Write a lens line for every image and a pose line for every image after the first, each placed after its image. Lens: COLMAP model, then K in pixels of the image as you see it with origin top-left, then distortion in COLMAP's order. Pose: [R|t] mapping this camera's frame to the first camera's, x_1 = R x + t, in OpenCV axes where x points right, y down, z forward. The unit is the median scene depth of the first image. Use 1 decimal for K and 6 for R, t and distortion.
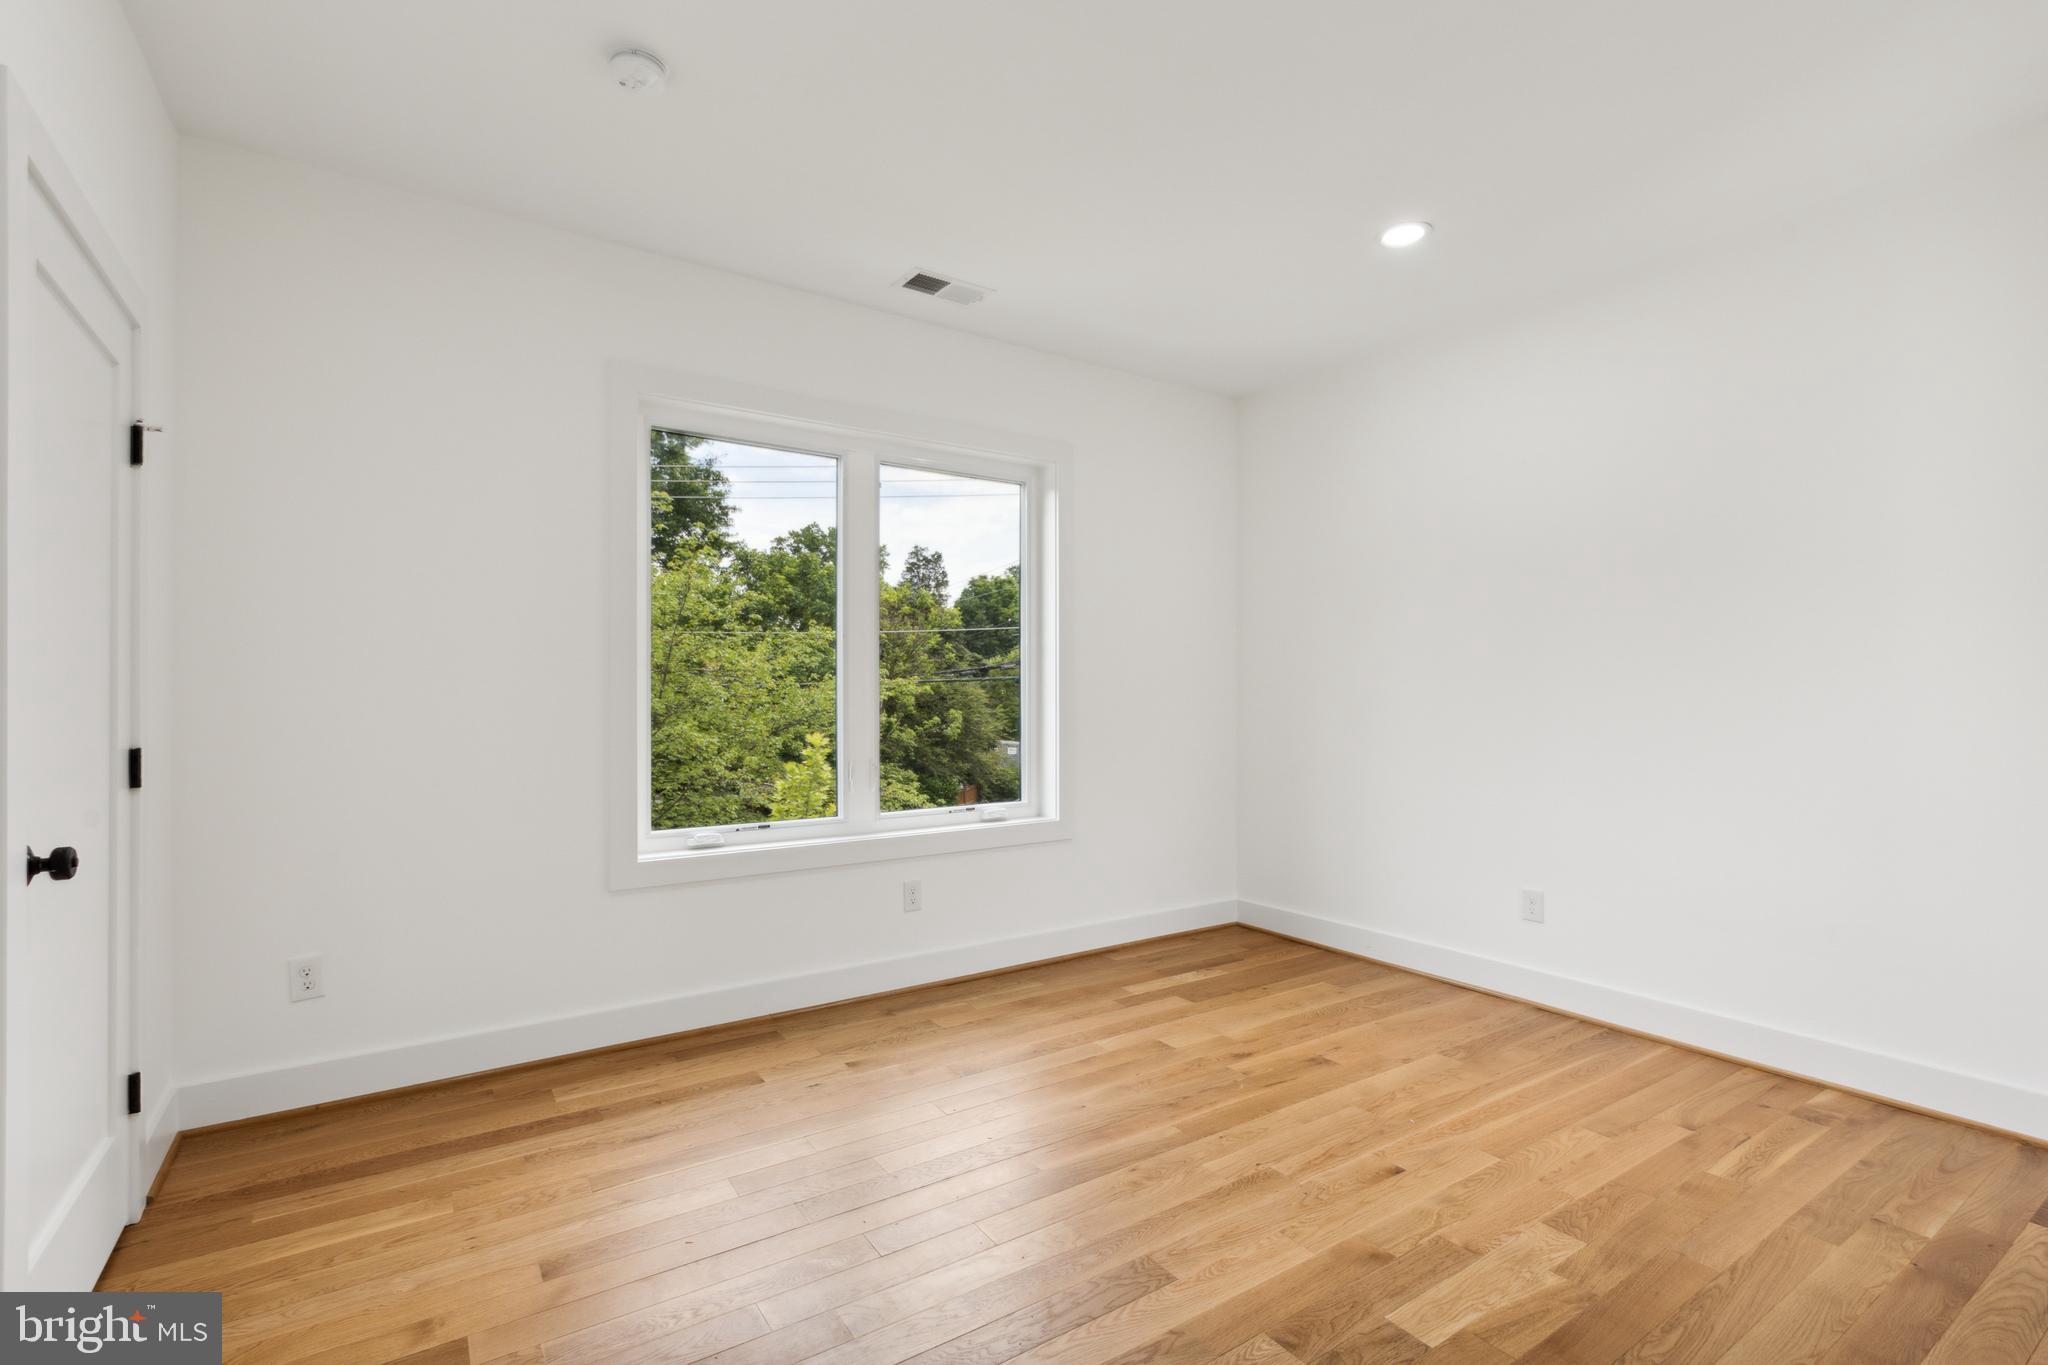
lens RADIAL K [[925.2, 0, 1026.1], [0, 925.2, 683.7], [0, 0, 1]] dist [0.002294, -0.000356]
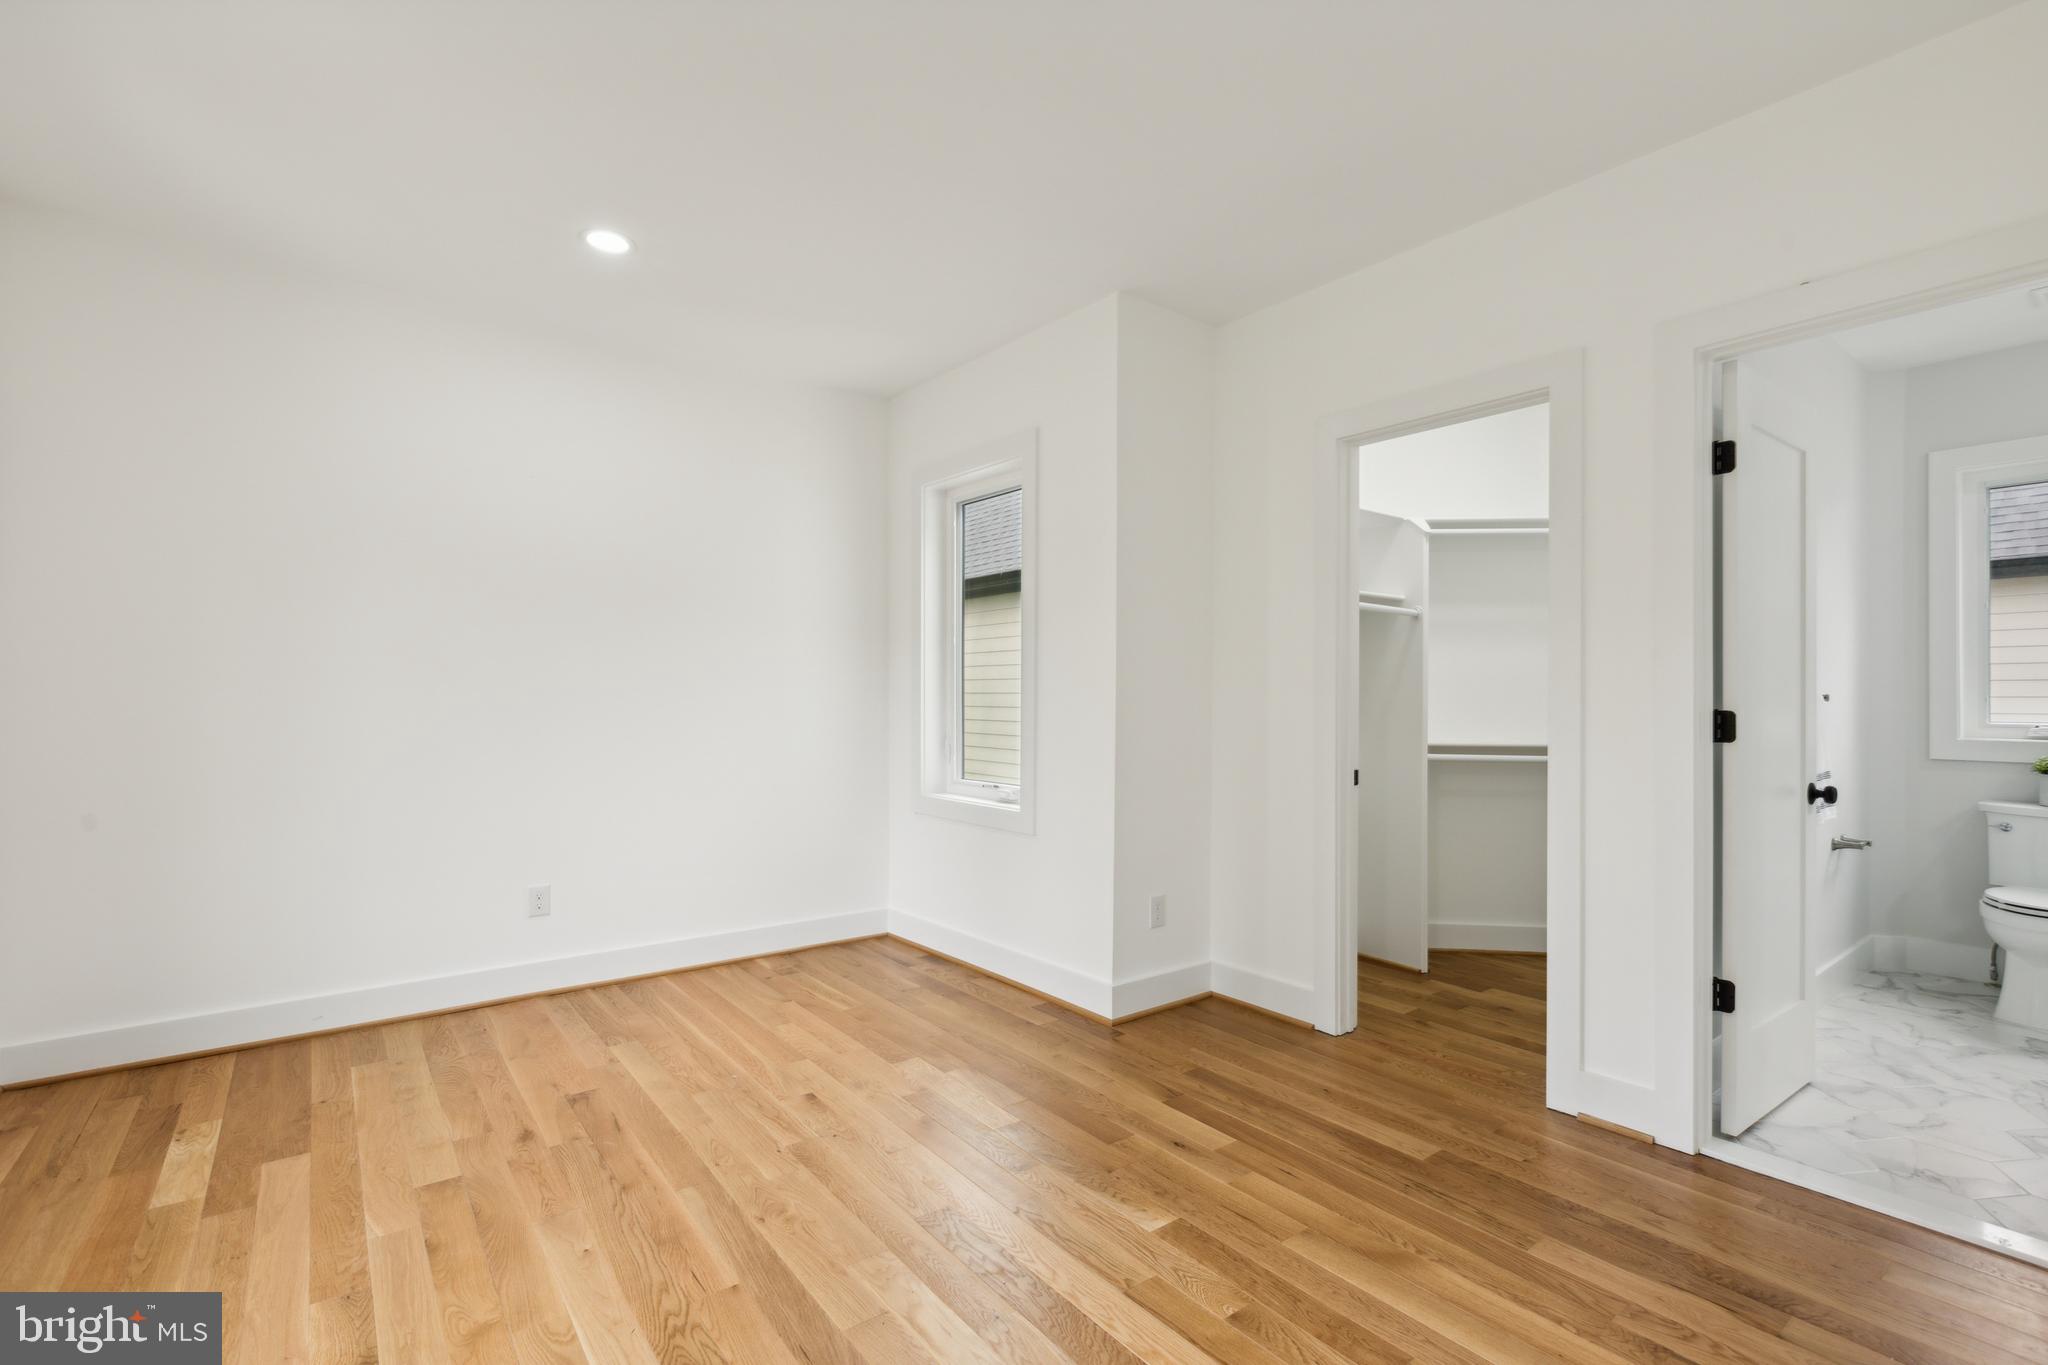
lens RADIAL K [[925.2, 0, 1026.3], [0, 925.2, 687.9], [0, 0, 1]] dist [0.002294, -0.000356]
pose [[-0.054724, 0.006635, 0.998479, -0.626861], [-0.013442, 0.999882, -0.007381, -0.000483], [-0.998411, -0.013826, -0.054628, 0.604974]]
